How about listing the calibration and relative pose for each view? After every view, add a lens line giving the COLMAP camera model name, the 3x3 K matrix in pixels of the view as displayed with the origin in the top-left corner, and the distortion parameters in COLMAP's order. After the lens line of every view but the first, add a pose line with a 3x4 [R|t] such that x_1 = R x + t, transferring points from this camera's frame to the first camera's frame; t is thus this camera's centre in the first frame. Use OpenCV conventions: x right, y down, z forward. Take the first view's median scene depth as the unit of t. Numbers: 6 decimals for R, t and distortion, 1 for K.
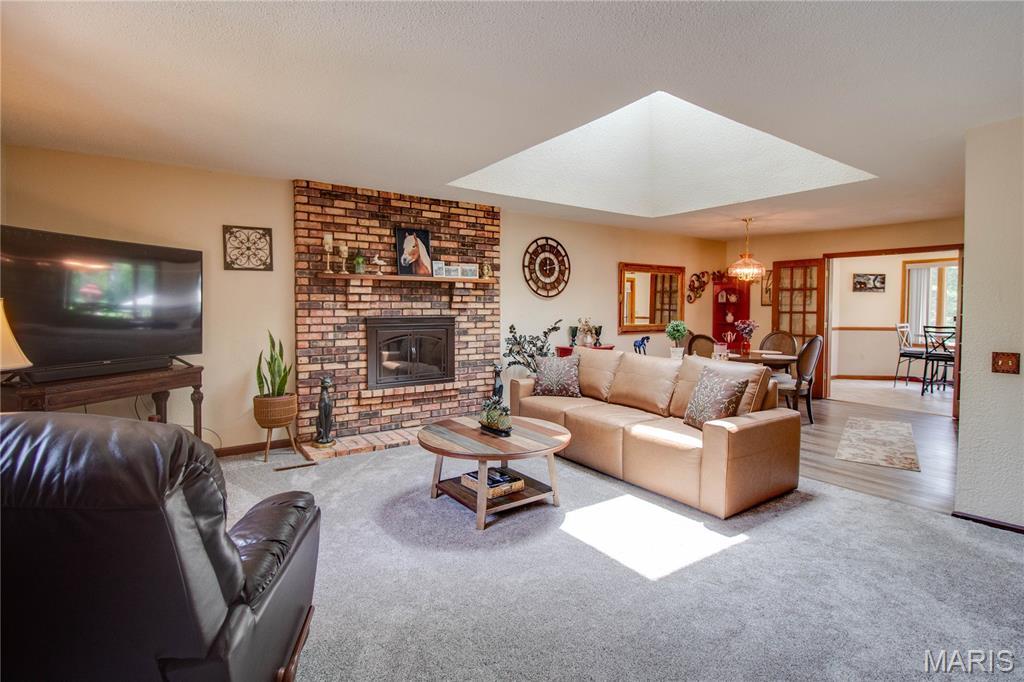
lens RADIAL K [[498.3, 0, 517.3], [0, 498.3, 324.3], [0, 0, 1]] dist [-0.001571, -0.013597]
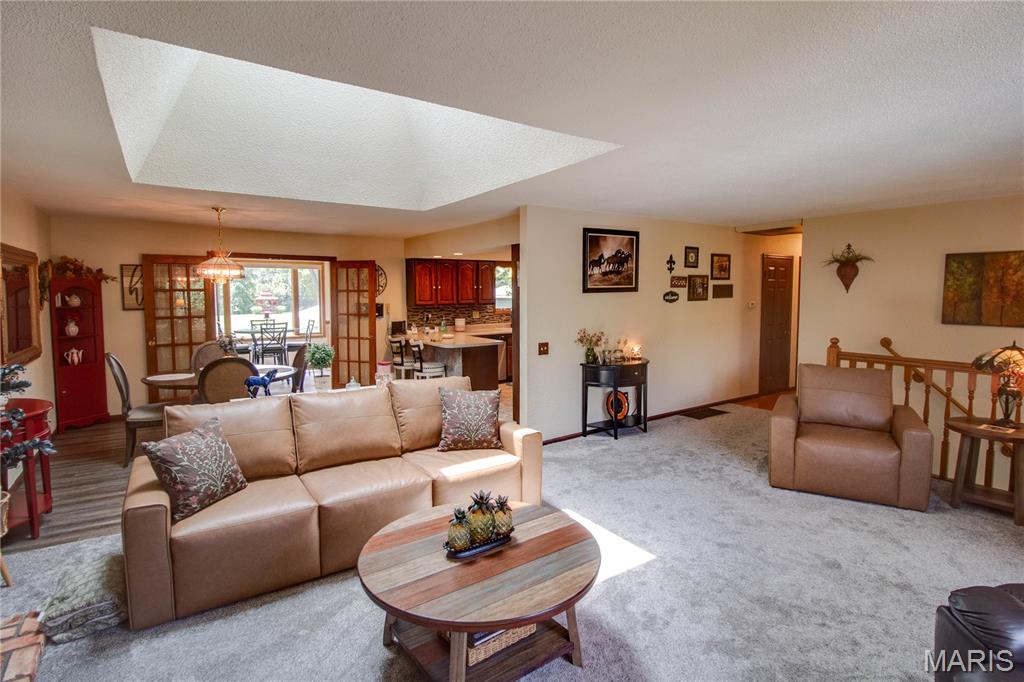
lens RADIAL K [[520.0, 0, 522.5], [0, 520.0, 321.8], [0, 0, 1]] dist [-0.003104, -0.017093]
pose [[0.001156, -0.063693, 0.997969, -0.318225], [0.034717, 0.997370, 0.063615, -0.052438], [-0.999397, 0.034573, 0.003364, 0.419251]]
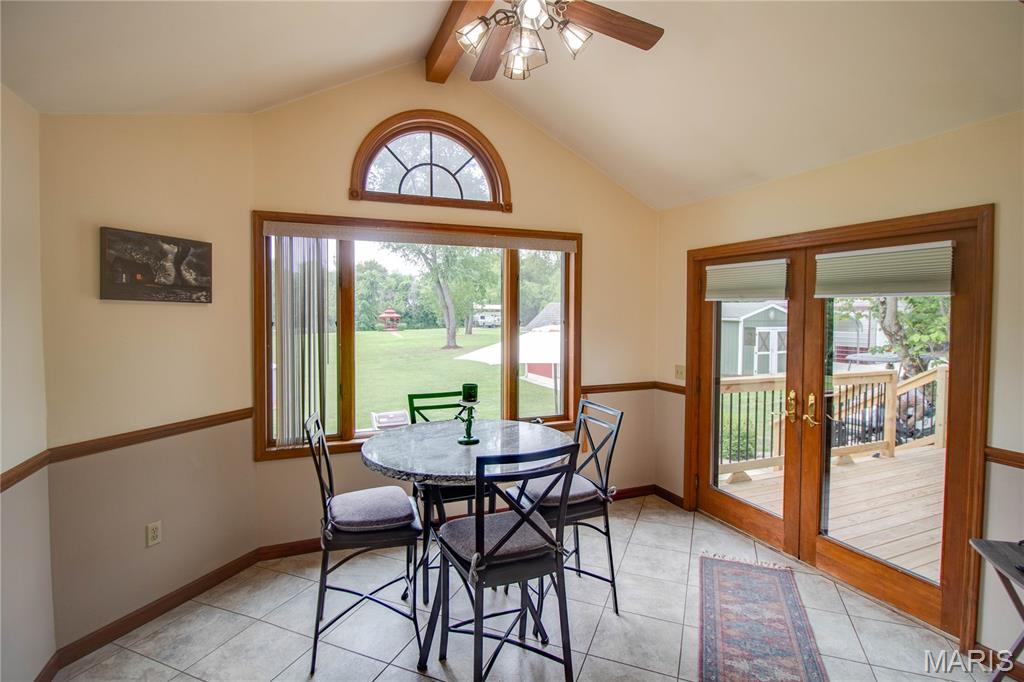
lens RADIAL K [[487.5, 0, 514.7], [0, 487.5, 327.4], [0, 0, 1]] dist [0.002054, -0.012271]
pose [[0.184161, -0.033980, 0.982308, 0.588795], [0.030181, 0.999126, 0.028904, -0.064311], [-0.982433, 0.024324, 0.185026, 0.932562]]
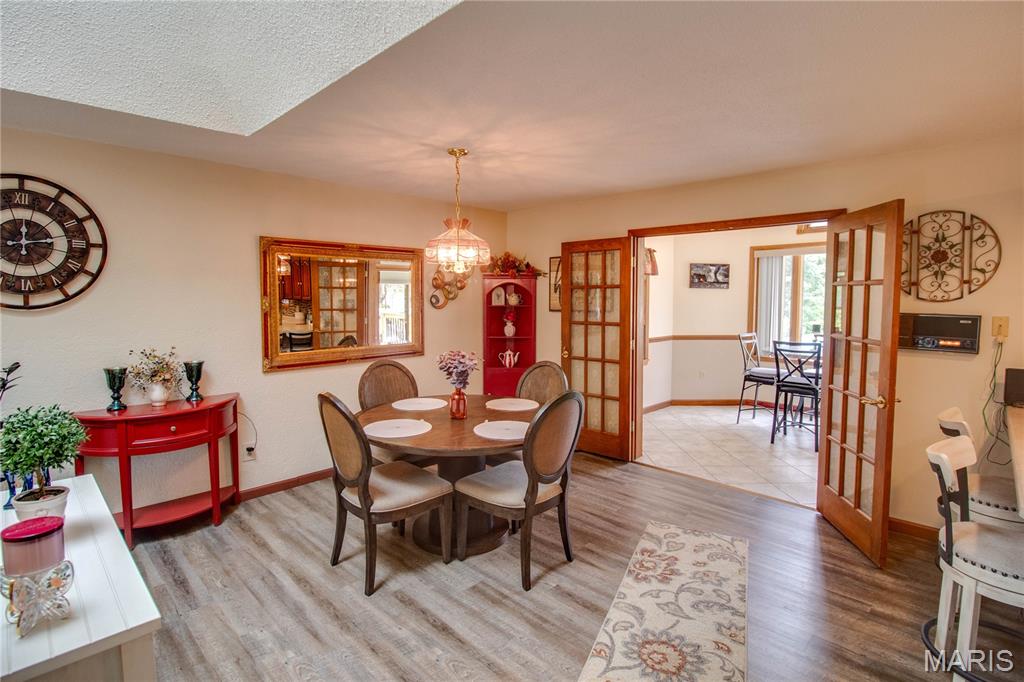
lens RADIAL K [[500.3, 0, 511.1], [0, 500.3, 324.6], [0, 0, 1]] dist [-0.004159, -0.000992]
pose [[0.981377, -0.015598, 0.191455, 0.342095], [0.011540, 0.999685, 0.022291, -0.038139], [-0.191743, -0.019667, 0.981248, 0.403810]]
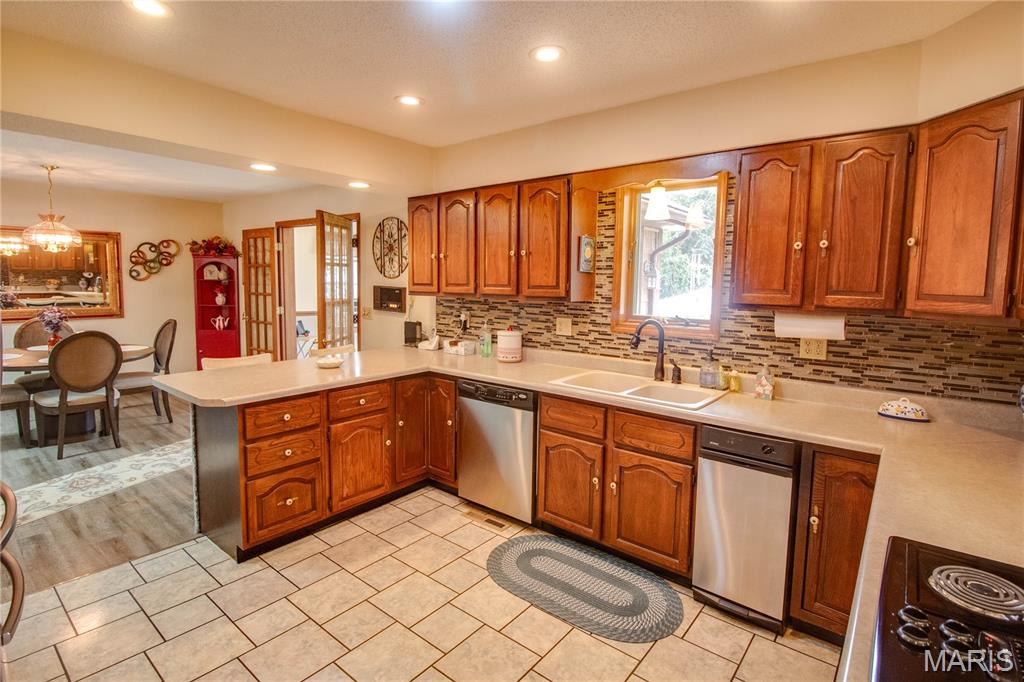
lens RADIAL K [[494.2, 0, 516.3], [0, 494.2, 328.0], [0, 0, 1]] dist [-0.031221, -0.000639]
pose [[0.954427, -0.012313, 0.298189, 0.728052], [-0.006696, 0.998014, 0.062642, -0.021891], [-0.298368, -0.061783, 0.952449, 0.116288]]
